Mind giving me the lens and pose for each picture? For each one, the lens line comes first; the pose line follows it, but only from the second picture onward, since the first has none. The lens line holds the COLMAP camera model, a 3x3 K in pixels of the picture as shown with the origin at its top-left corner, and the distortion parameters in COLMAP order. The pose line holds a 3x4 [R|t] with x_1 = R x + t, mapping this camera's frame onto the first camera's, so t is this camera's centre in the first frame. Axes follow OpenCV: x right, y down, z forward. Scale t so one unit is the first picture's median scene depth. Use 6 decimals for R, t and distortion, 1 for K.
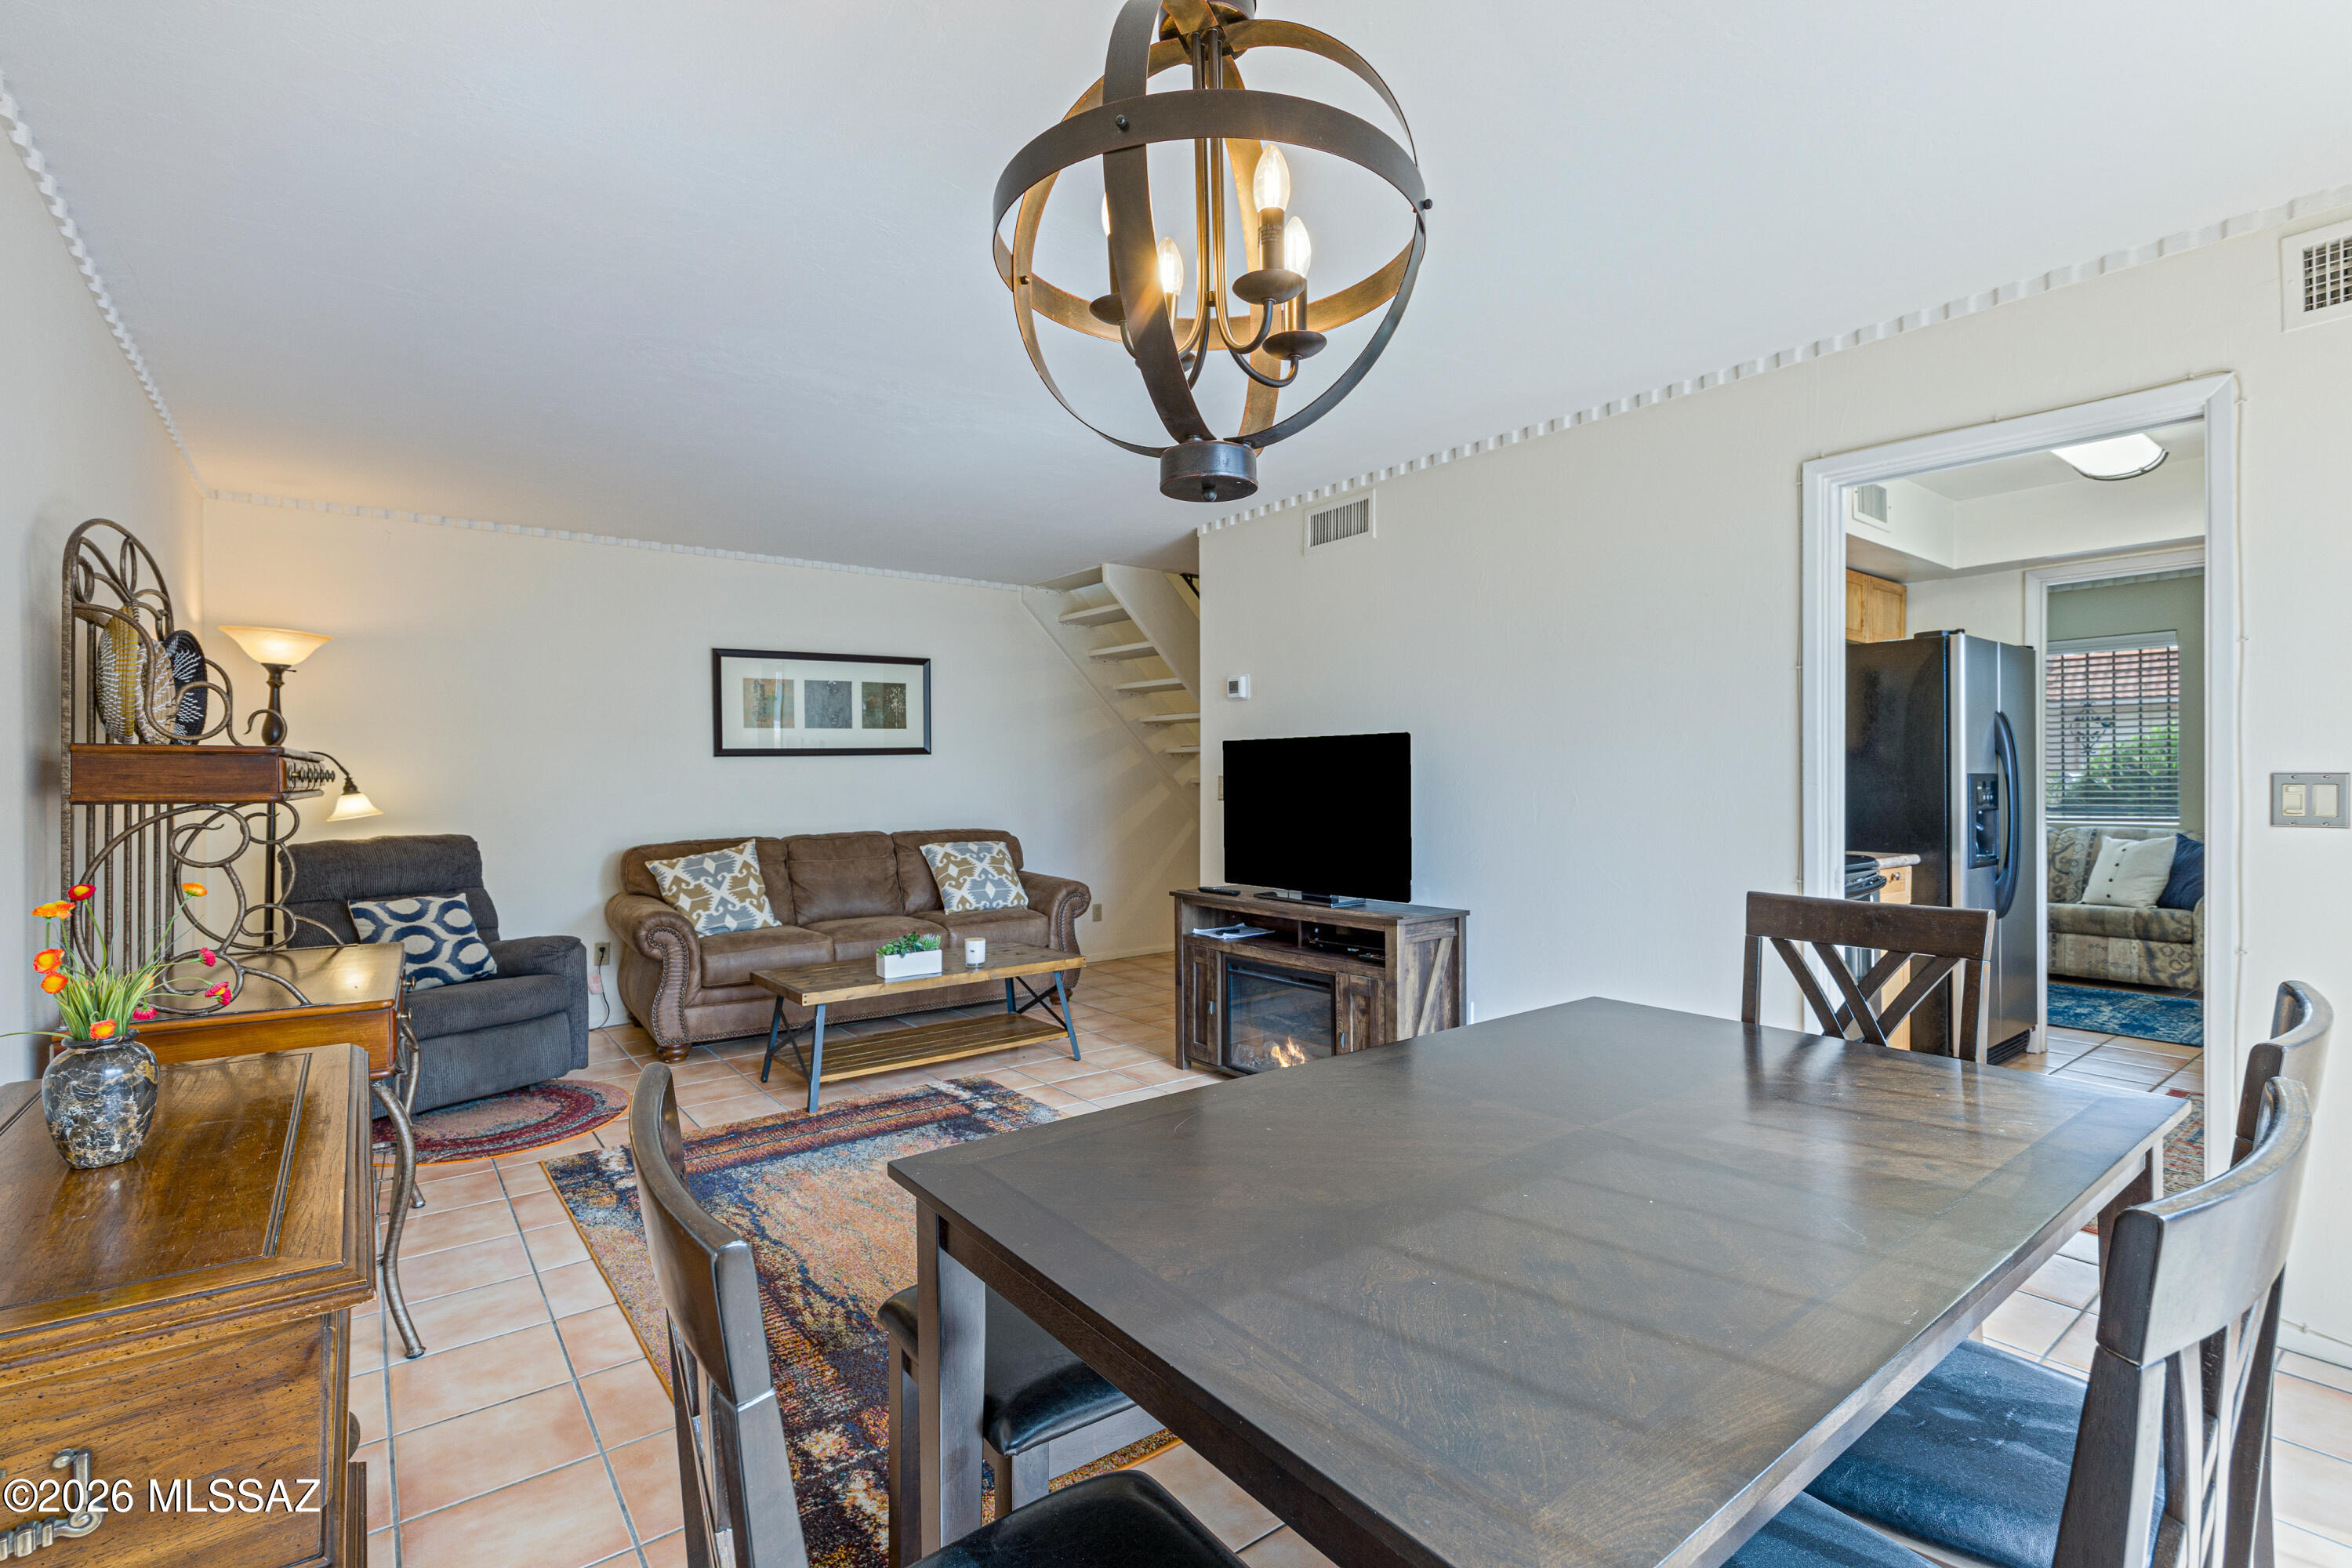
lens RADIAL K [[1066.7, 0, 1189.9], [0, 1066.7, 777.7], [0, 0, 1]] dist [0.002146, -0.001062]
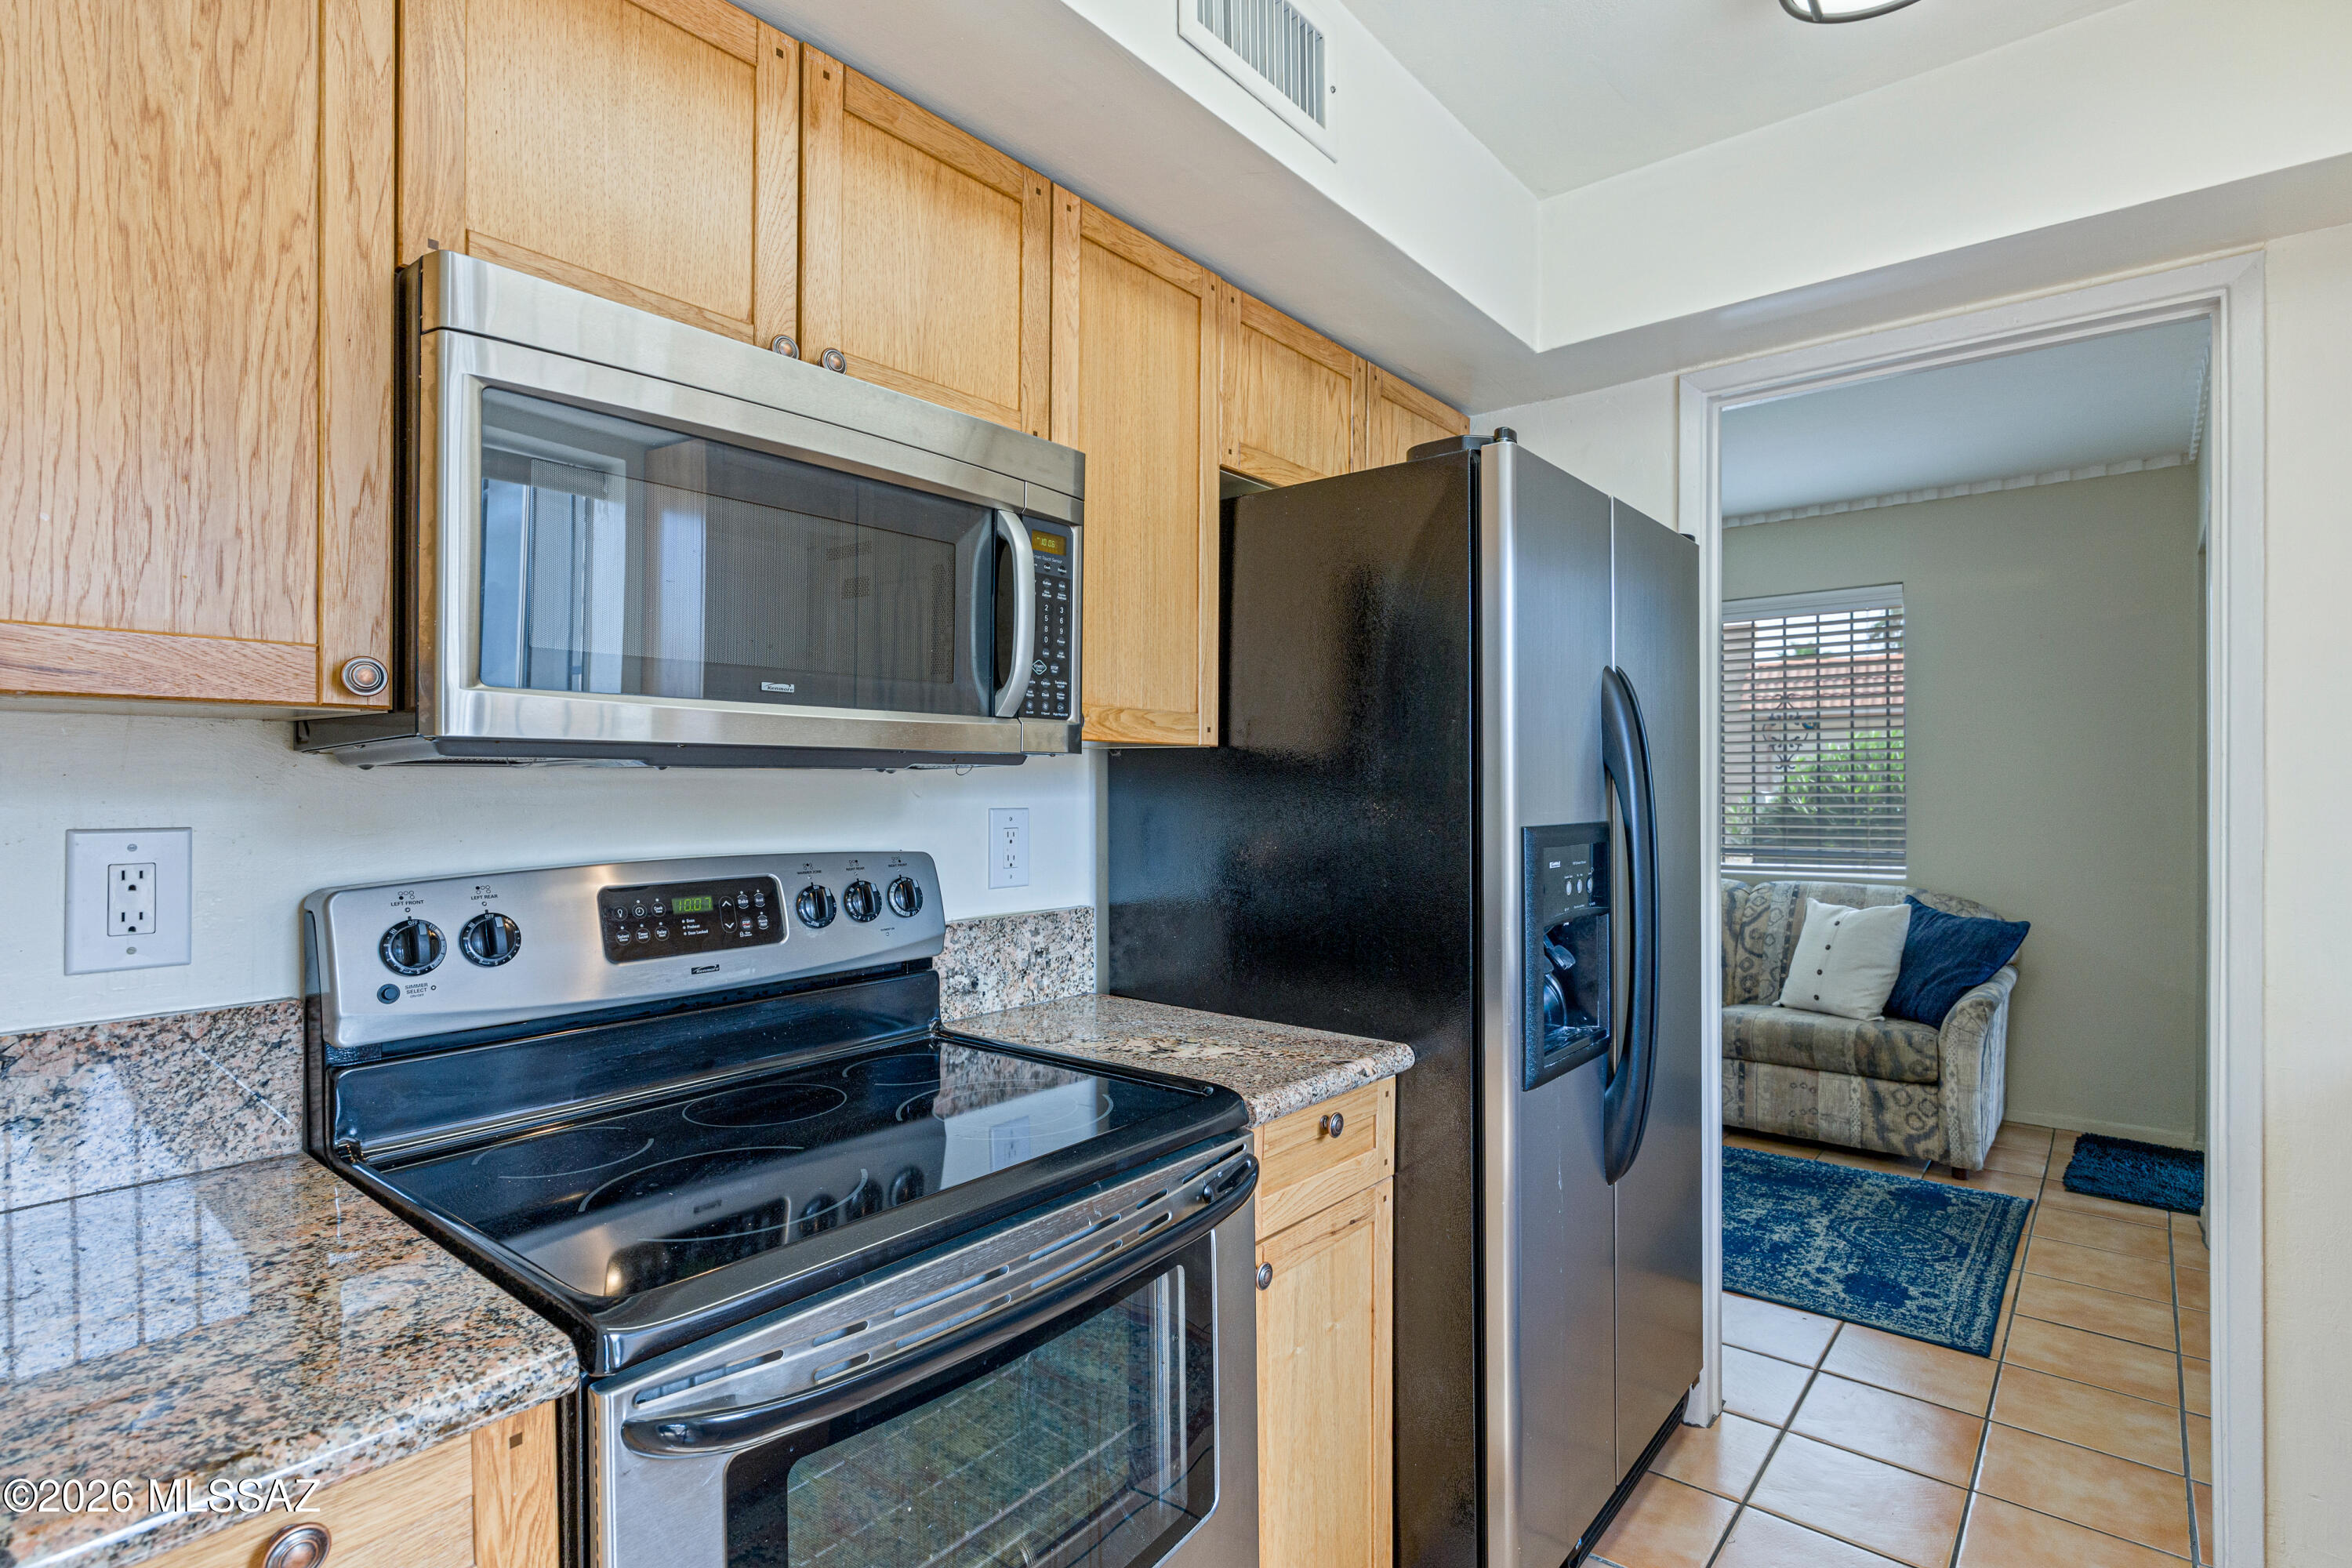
lens RADIAL K [[1153.8, 0, 1194.3], [0, 1153.8, 782.4], [0, 0, 1]] dist [0.003546, -0.000871]
pose [[0.973476, 0.004040, 0.228755, 0.367674], [-0.003143, 0.999986, -0.004286, -0.012083], [-0.228769, 0.003453, 0.973475, 0.445908]]
